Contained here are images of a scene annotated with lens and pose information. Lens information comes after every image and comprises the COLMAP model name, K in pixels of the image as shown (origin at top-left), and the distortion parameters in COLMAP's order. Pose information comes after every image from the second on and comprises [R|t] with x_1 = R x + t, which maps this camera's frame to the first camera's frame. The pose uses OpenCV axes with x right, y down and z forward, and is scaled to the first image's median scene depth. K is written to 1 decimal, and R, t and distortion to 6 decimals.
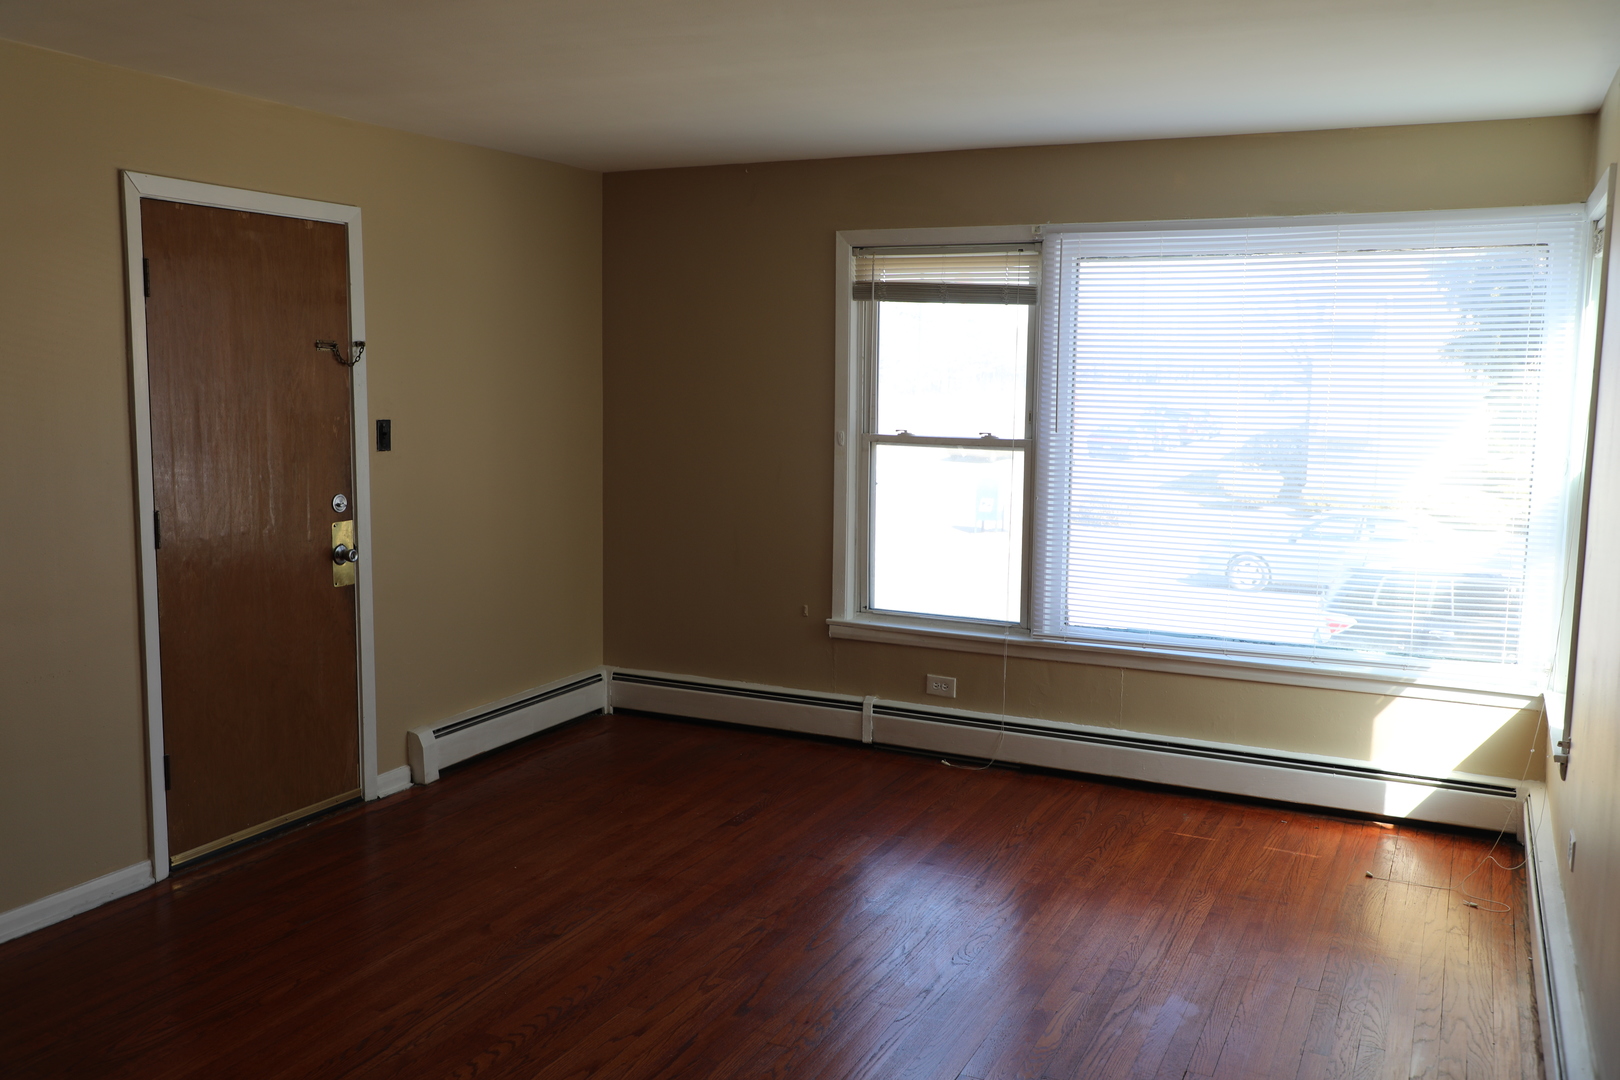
lens RADIAL K [[1375.8, 0, 807.5], [0, 1375.8, 544.0], [0, 0, 1]] dist [0.011315, 0.001019]
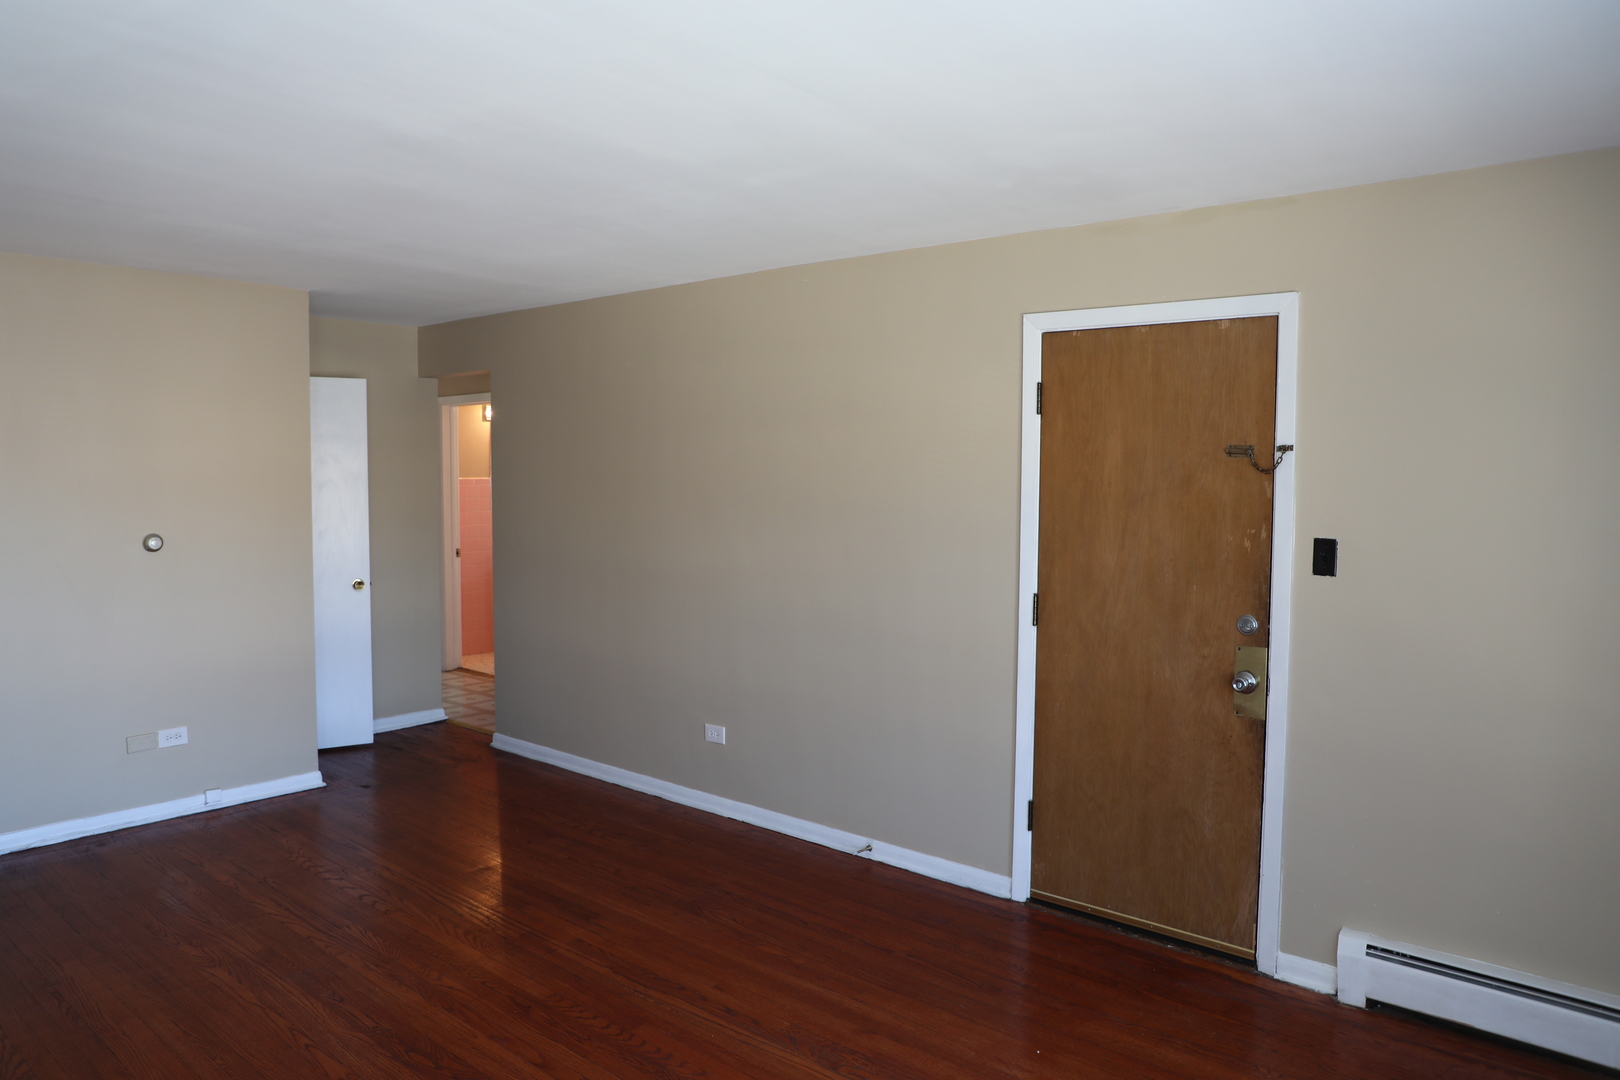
lens RADIAL K [[1103.8, 0, 807.7], [0, 1103.8, 530.1], [0, 0, 1]] dist [-0.070932, 0.036446]
pose [[-0.261735, 0.040786, -0.964278, 0.422452], [-0.136855, 0.987443, 0.078912, -0.108289], [0.955388, 0.152620, -0.252866, 0.902415]]
